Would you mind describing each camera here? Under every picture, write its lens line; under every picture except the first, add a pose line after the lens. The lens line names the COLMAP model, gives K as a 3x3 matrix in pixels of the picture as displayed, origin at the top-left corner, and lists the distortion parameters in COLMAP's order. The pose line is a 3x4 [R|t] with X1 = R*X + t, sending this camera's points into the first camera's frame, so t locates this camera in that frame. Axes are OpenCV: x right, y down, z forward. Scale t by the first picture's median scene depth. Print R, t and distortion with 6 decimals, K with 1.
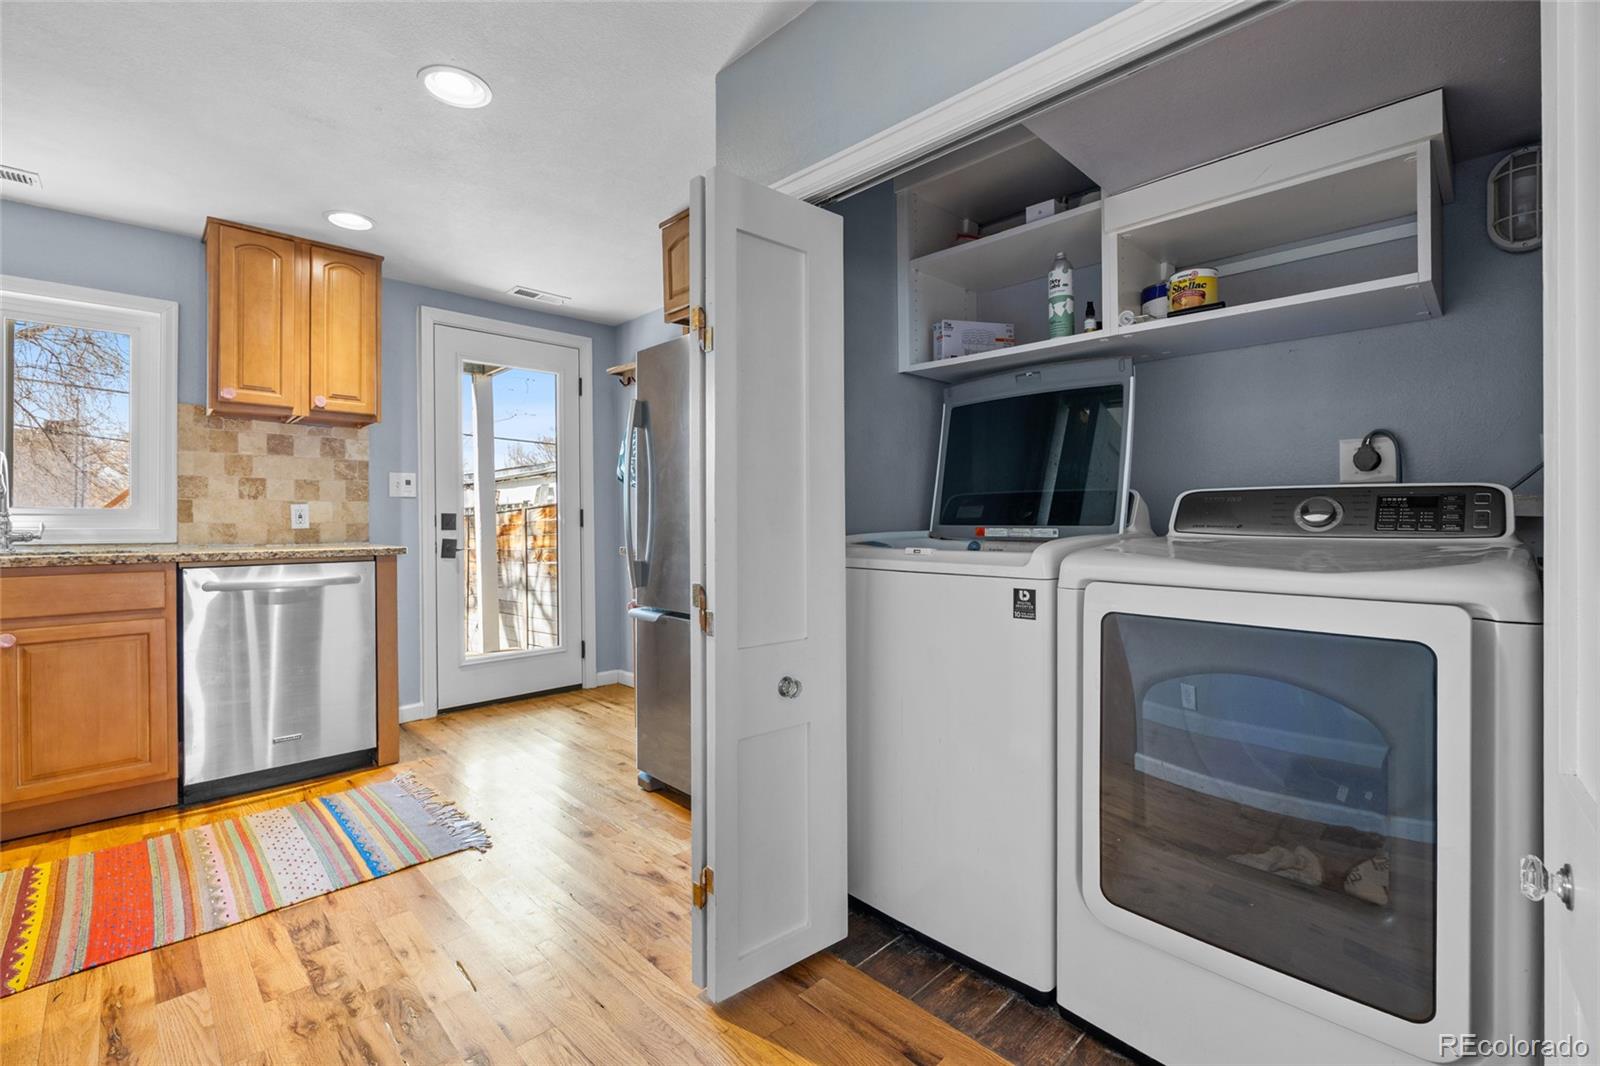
lens RADIAL K [[703.6, 0, 801.8], [0, 703.6, 522.9], [0, 0, 1]] dist [-0.002084, 0.000015]
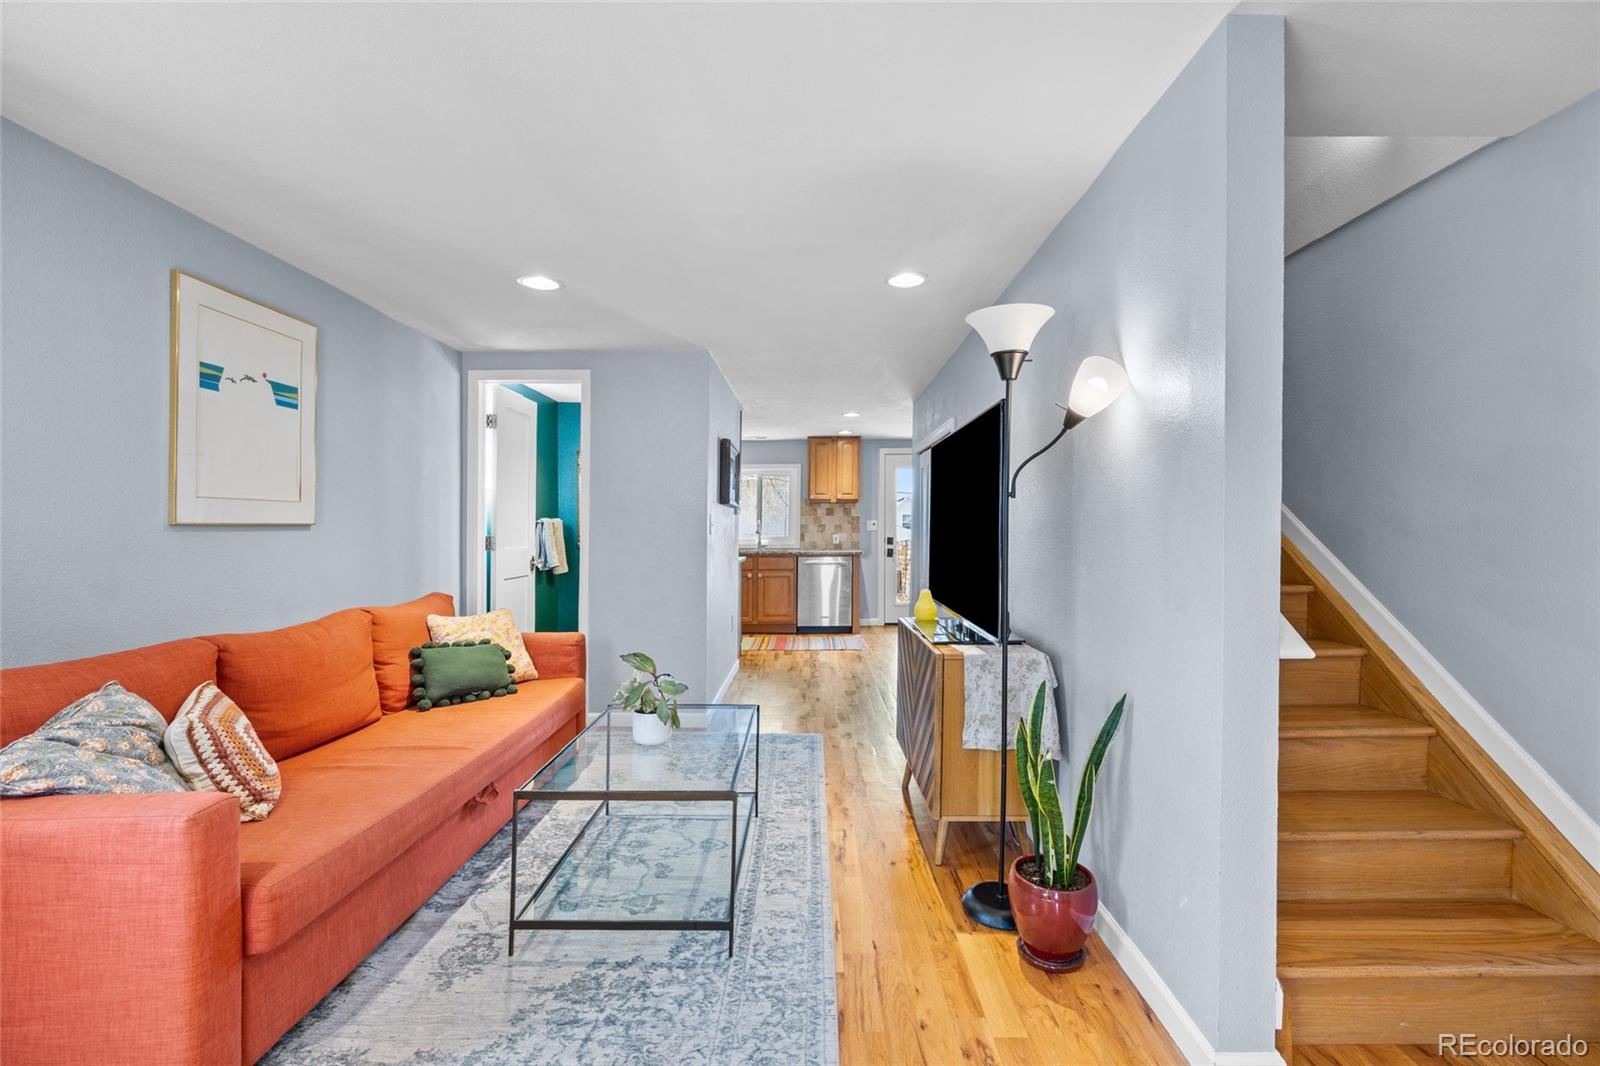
lens RADIAL K [[690.3, 0, 805.7], [0, 690.3, 533.6], [0, 0, 1]] dist [0.001519, 0.000527]
pose [[0.706712, 0.003701, -0.707492, 1.045391], [-0.002000, 0.999993, 0.003234, -0.038402], [0.707498, -0.000871, 0.706714, -0.910165]]
